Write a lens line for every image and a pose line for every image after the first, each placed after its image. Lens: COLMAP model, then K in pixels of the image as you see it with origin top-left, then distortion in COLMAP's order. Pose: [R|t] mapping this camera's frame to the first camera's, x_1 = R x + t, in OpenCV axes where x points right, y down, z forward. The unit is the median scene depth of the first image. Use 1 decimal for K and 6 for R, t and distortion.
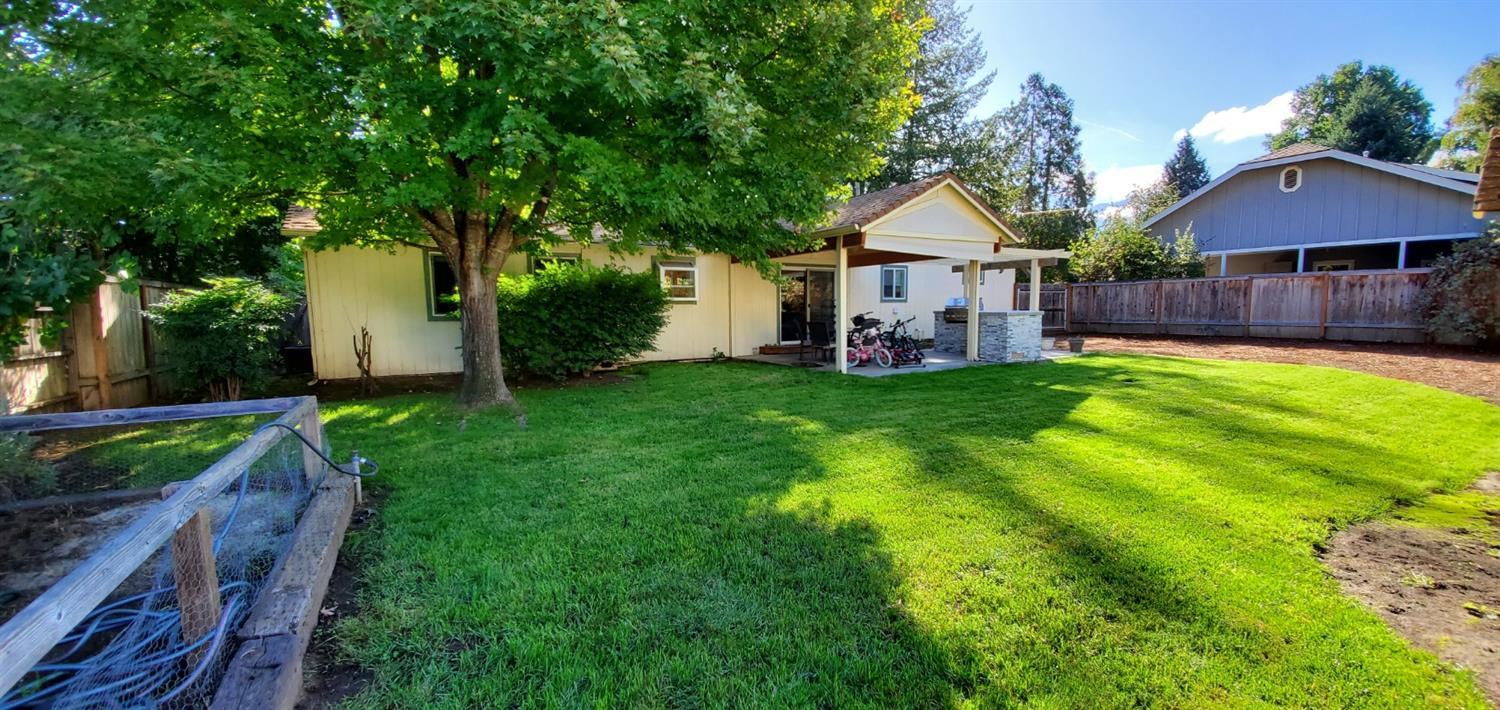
lens RADIAL K [[597.3, 0, 759.2], [0, 597.3, 366.0], [0, 0, 1]] dist [0.001413, -0.012857]
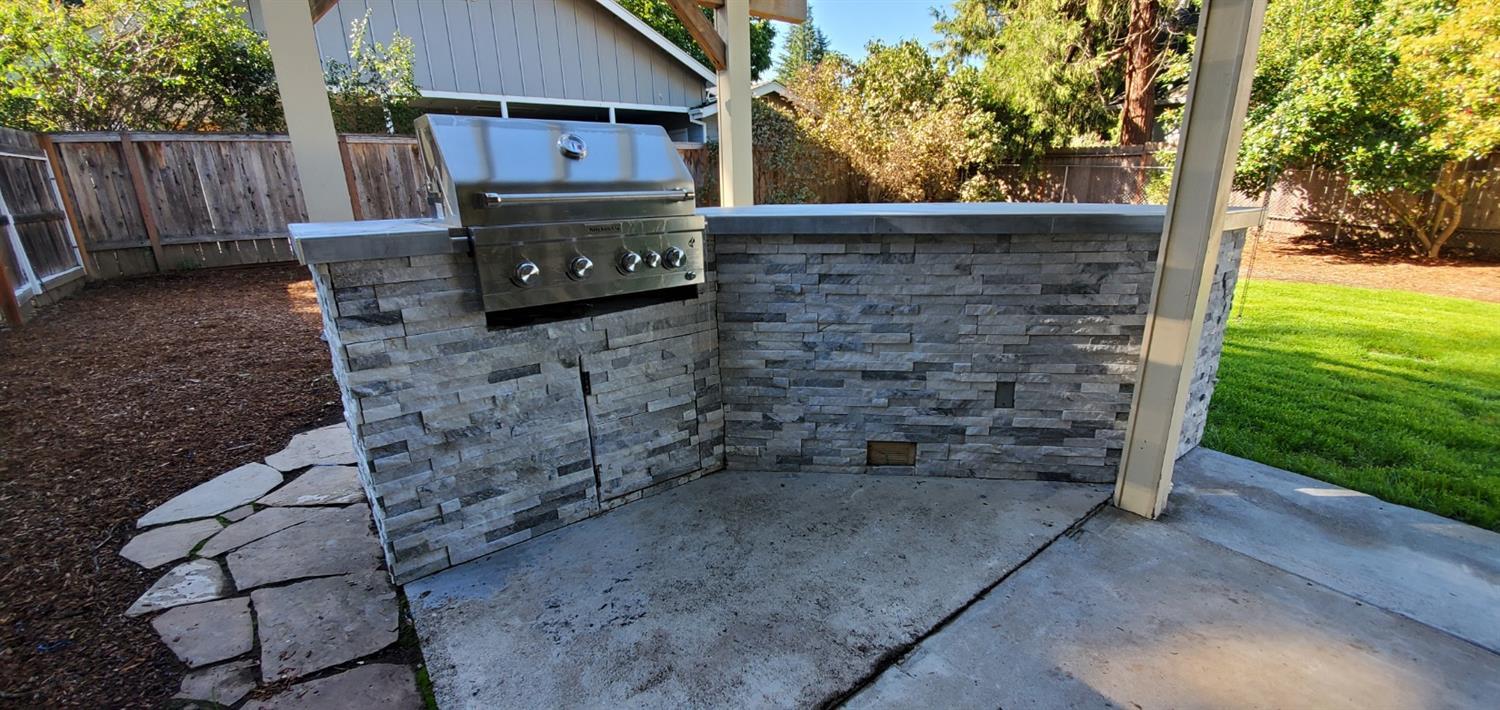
lens RADIAL K [[597.3, 0, 764.0], [0, 597.3, 368.4], [0, 0, 1]] dist [0.001413, -0.012857]
pose [[-0.153011, -0.281662, 0.947235, 0.177150], [0.112301, 0.947357, 0.299839, -0.092423], [-0.981823, 0.152254, -0.113325, 0.931690]]
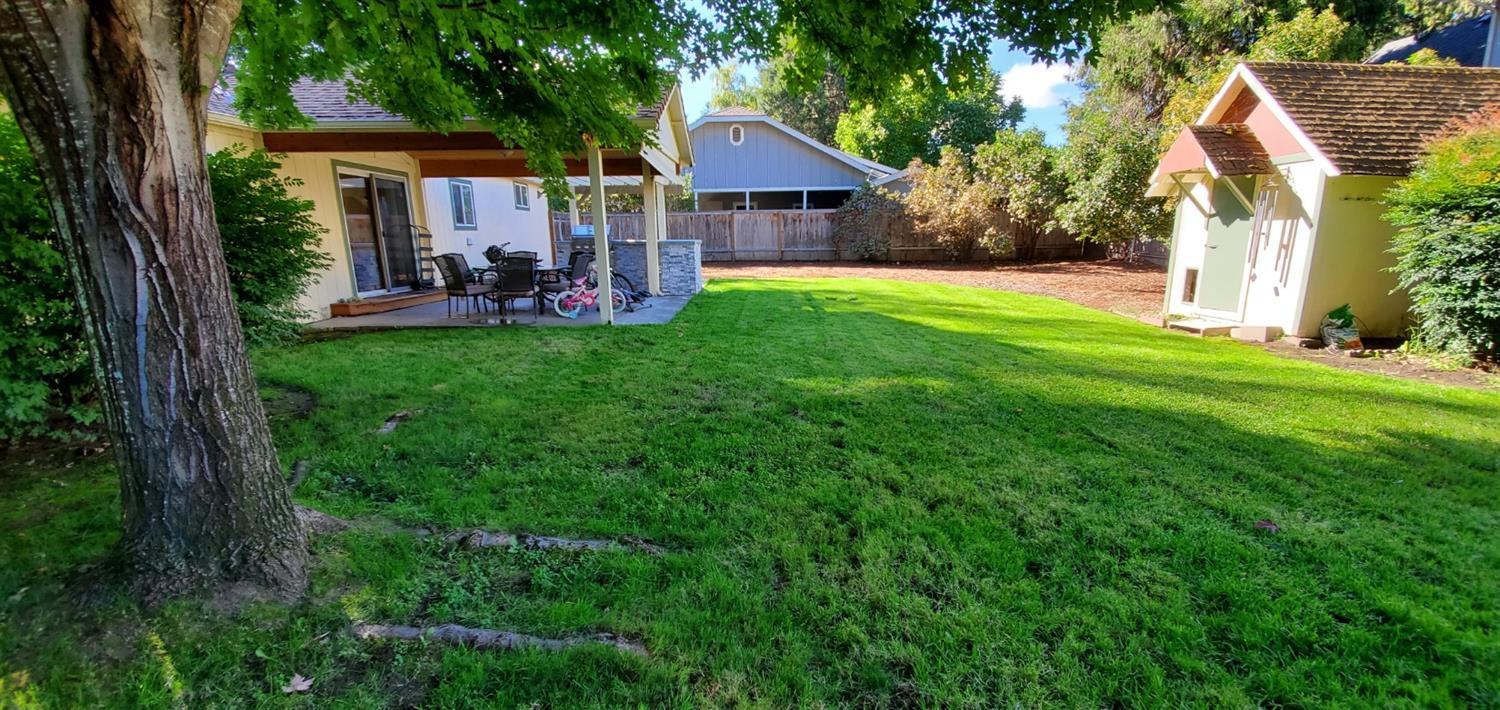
lens RADIAL K [[597.3, 0, 757.2], [0, 597.3, 375.5], [0, 0, 1]] dist [0.001413, -0.012857]
pose [[0.498009, -0.195025, 0.844957, -0.302751], [0.088467, 0.980725, 0.174221, -0.029220], [-0.862648, -0.012013, 0.505663, 0.340539]]
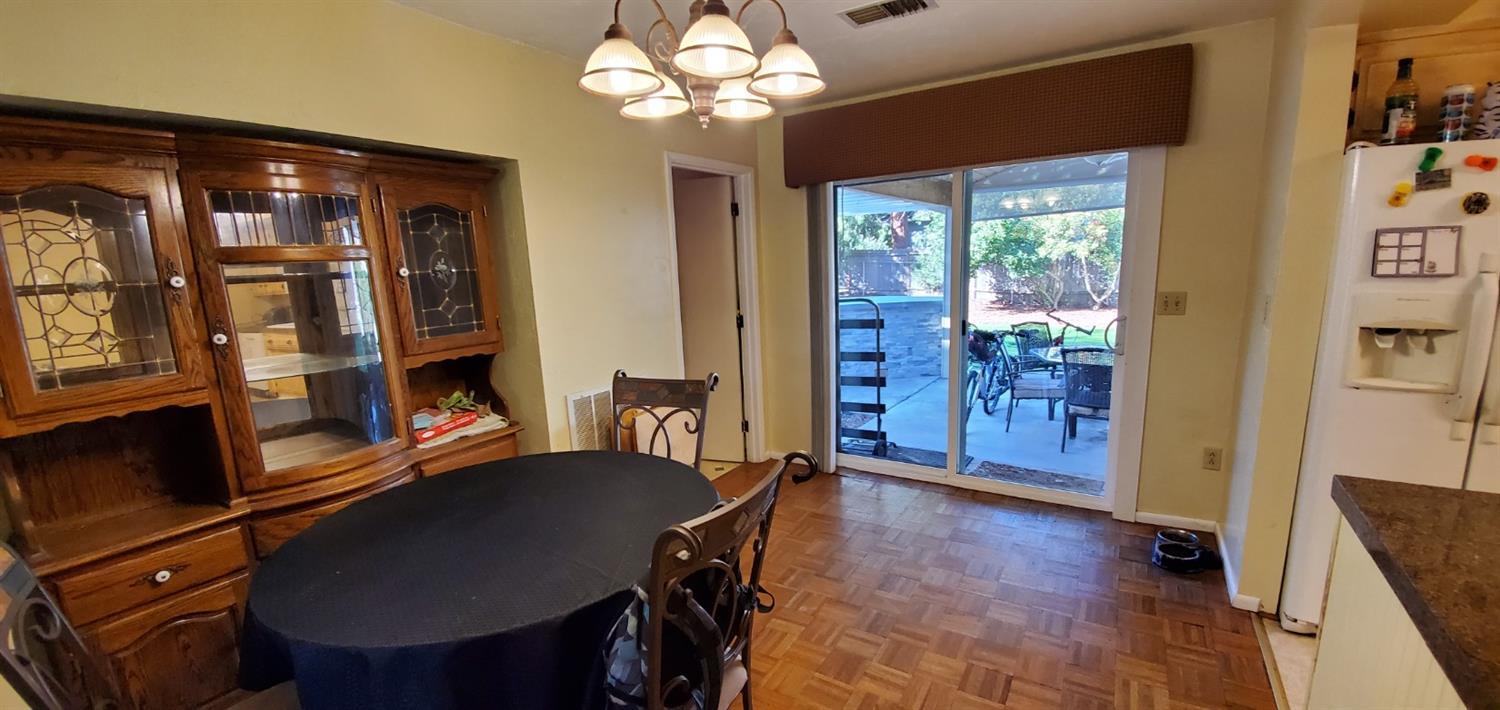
lens RADIAL K [[597.3, 0, 758.5], [0, 597.3, 373.1], [0, 0, 1]] dist [0.001413, -0.012857]
pose [[-0.464302, -0.144697, 0.873777, -0.102862], [0.120276, 0.967124, 0.224066, -0.151954], [-0.877472, 0.209129, -0.431634, 1.215528]]
